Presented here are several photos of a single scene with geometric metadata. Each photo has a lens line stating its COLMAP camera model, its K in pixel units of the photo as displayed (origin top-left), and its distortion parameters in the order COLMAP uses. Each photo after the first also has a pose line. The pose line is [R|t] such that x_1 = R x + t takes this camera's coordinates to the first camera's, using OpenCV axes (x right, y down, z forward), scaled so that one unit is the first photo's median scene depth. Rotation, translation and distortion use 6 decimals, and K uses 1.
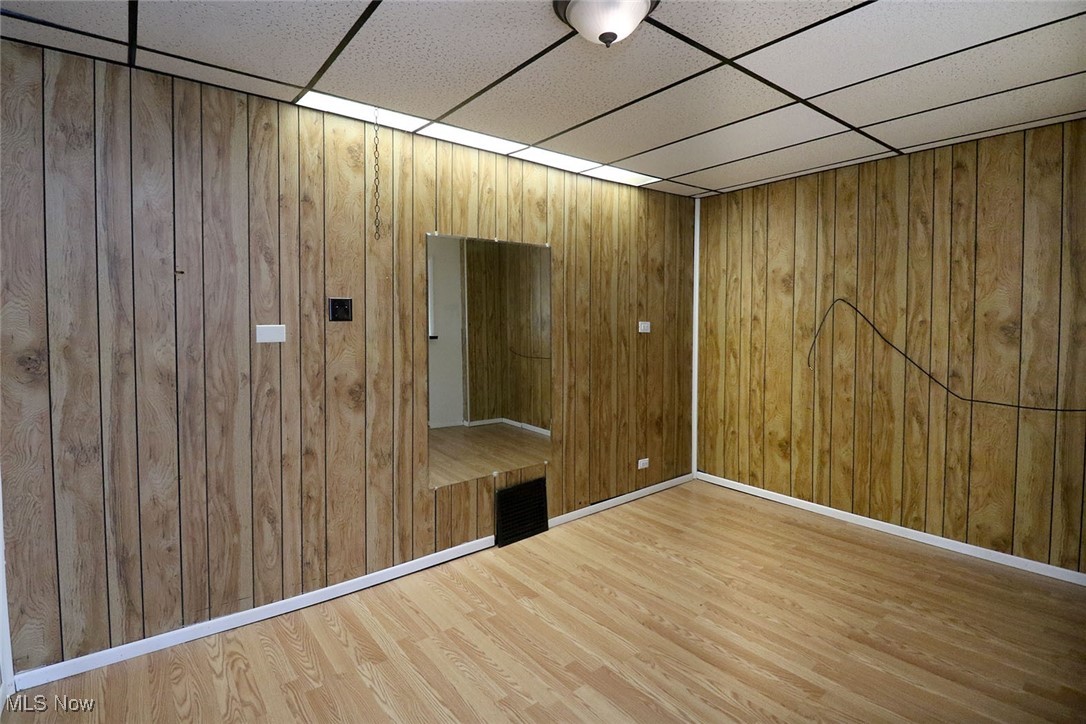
lens RADIAL K [[530.3, 0, 533.1], [0, 530.3, 337.8], [0, 0, 1]] dist [-0.014351, -0.003744]
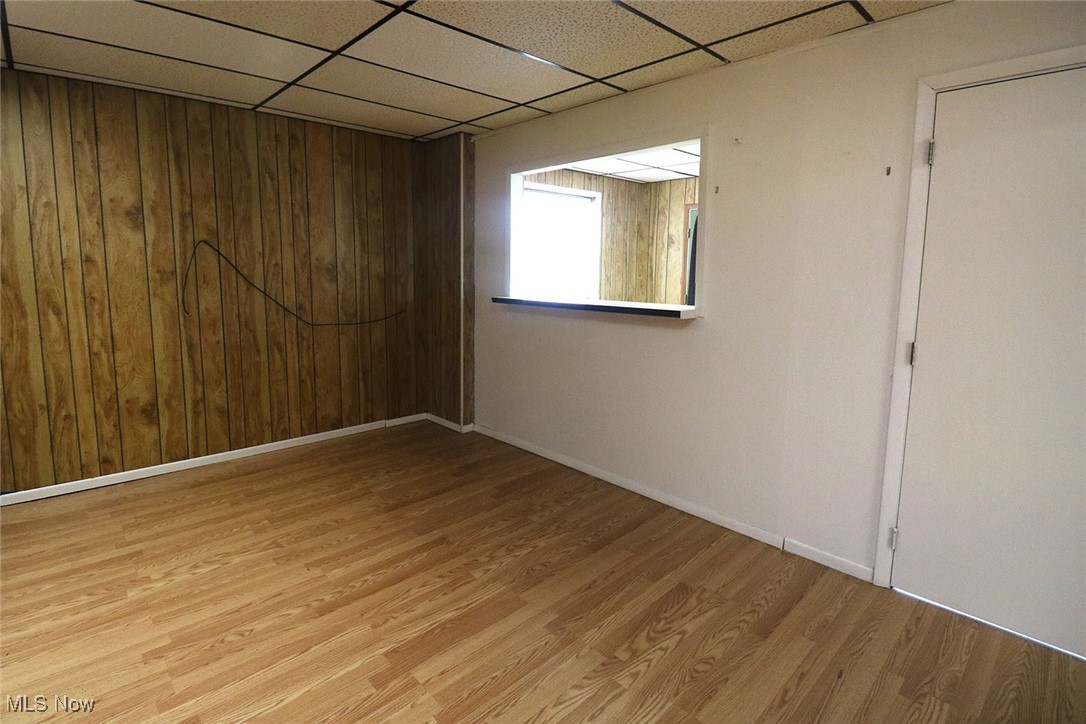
lens RADIAL K [[530.3, 0, 507.8], [0, 530.3, 327.4], [0, 0, 1]] dist [-0.014351, -0.003744]
pose [[-0.074270, -0.112025, 0.990926, -0.461682], [0.027659, 0.993057, 0.114339, -0.011349], [-0.996855, 0.035900, -0.070656, 0.555082]]
